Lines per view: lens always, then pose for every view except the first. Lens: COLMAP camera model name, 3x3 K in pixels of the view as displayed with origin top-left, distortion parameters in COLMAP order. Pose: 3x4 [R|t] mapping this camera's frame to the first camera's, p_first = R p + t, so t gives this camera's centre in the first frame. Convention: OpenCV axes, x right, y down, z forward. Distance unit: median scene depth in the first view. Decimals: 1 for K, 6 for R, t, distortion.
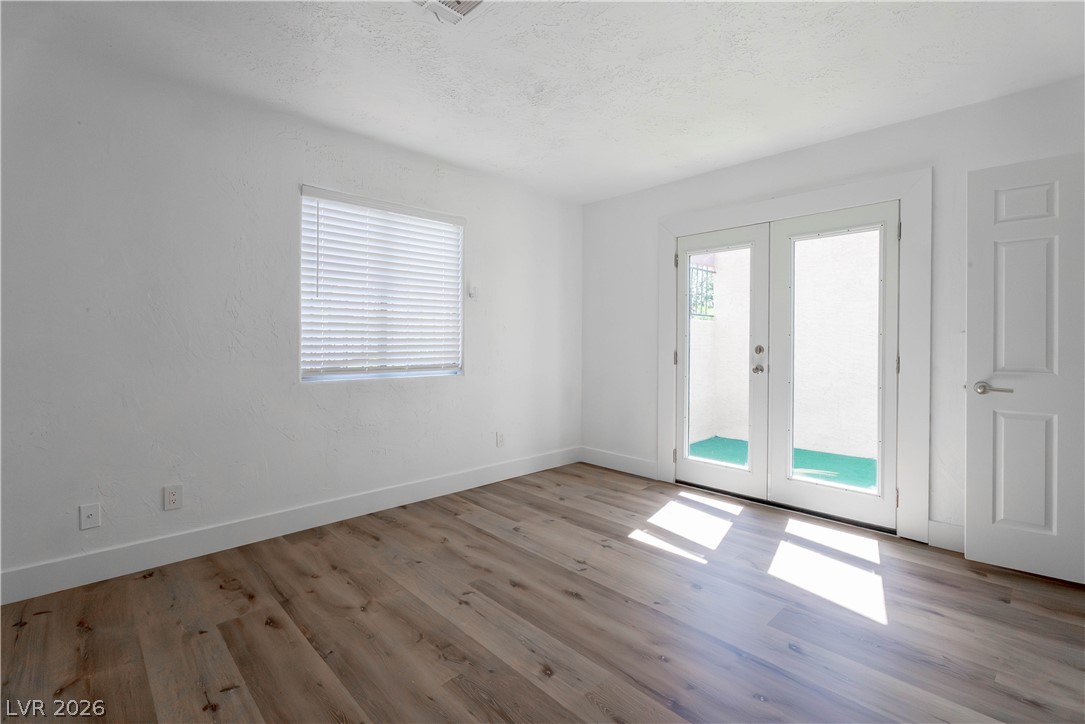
lens RADIAL K [[483.1, 0, 538.7], [0, 483.1, 345.0], [0, 0, 1]] dist [0.000031, 0.000172]
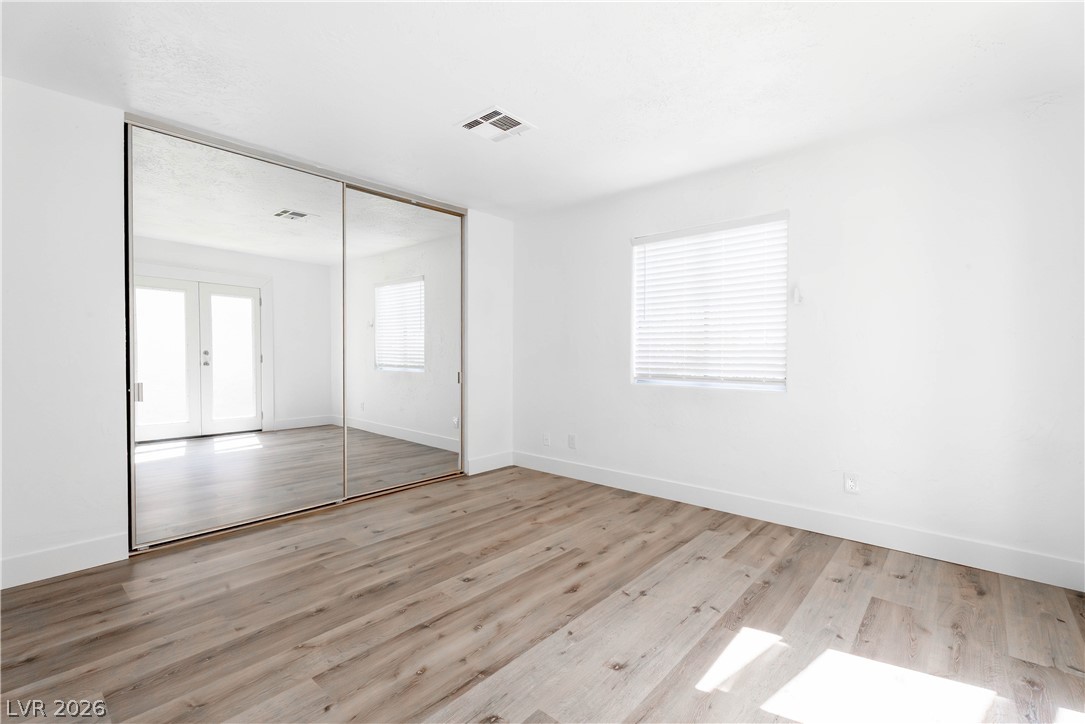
lens RADIAL K [[483.1, 0, 541.8], [0, 483.1, 360.6], [0, 0, 1]] dist [0.000031, 0.000172]
pose [[0.086260, 0.016328, -0.996139, 0.843918], [-0.007318, 0.999849, 0.015755, -0.006329], [0.996246, 0.005931, 0.086366, 0.623030]]
